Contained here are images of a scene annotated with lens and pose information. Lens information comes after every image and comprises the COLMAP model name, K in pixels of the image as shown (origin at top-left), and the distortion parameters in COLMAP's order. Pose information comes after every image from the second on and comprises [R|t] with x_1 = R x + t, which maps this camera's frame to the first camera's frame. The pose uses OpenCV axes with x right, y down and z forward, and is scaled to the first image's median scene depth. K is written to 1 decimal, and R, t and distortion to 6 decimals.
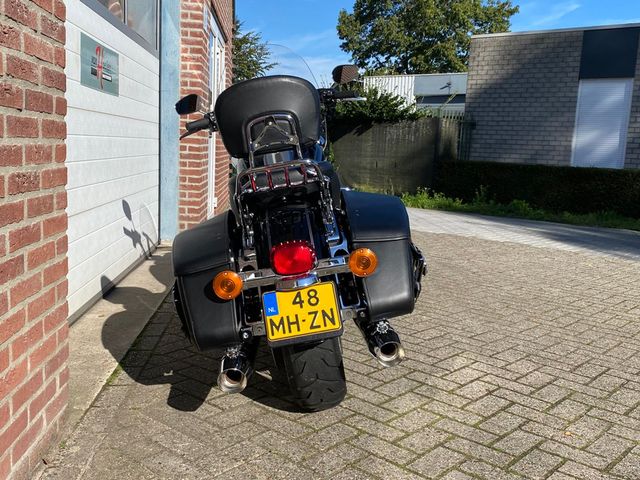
lens RADIAL K [[662.6, 0, 320.0], [0, 662.6, 240.0], [0, 0, 1]] dist [0.101748, -0.198907]
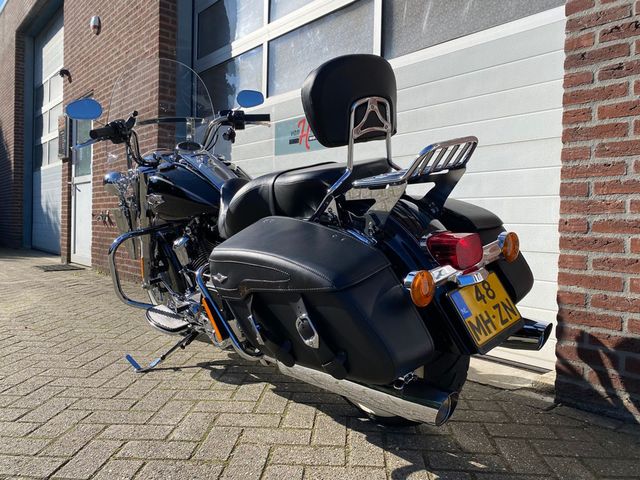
lens RADIAL K [[484.2, 0, 311.1], [0, 484.2, 237.9], [0, 0, 1]] dist [0.007987, -0.001071]
pose [[-0.783018, -0.053073, -0.619731, 0.319792], [-0.147592, 0.983751, 0.102233, -0.211961], [0.604235, 0.171517, -0.778127, 2.403235]]
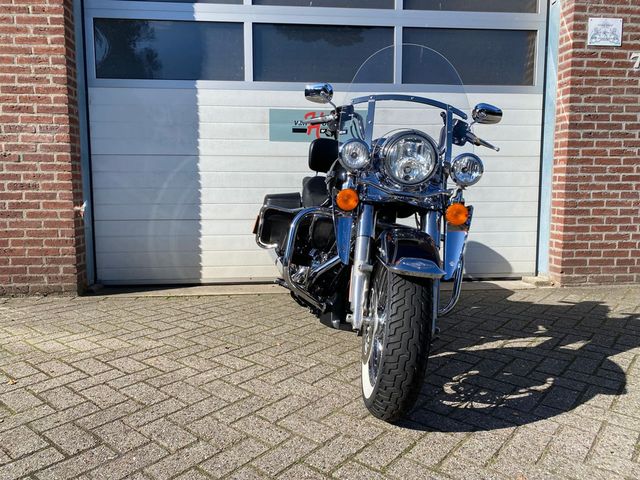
lens RADIAL K [[484.2, 0, 311.1], [0, 484.2, 237.9], [0, 0, 1]] dist [0.007987, -0.001071]
pose [[0.012877, 0.054612, -0.998425, 1.026026], [-0.135108, 0.989446, 0.052378, -0.090383], [0.990747, 0.134220, 0.020120, 1.363437]]
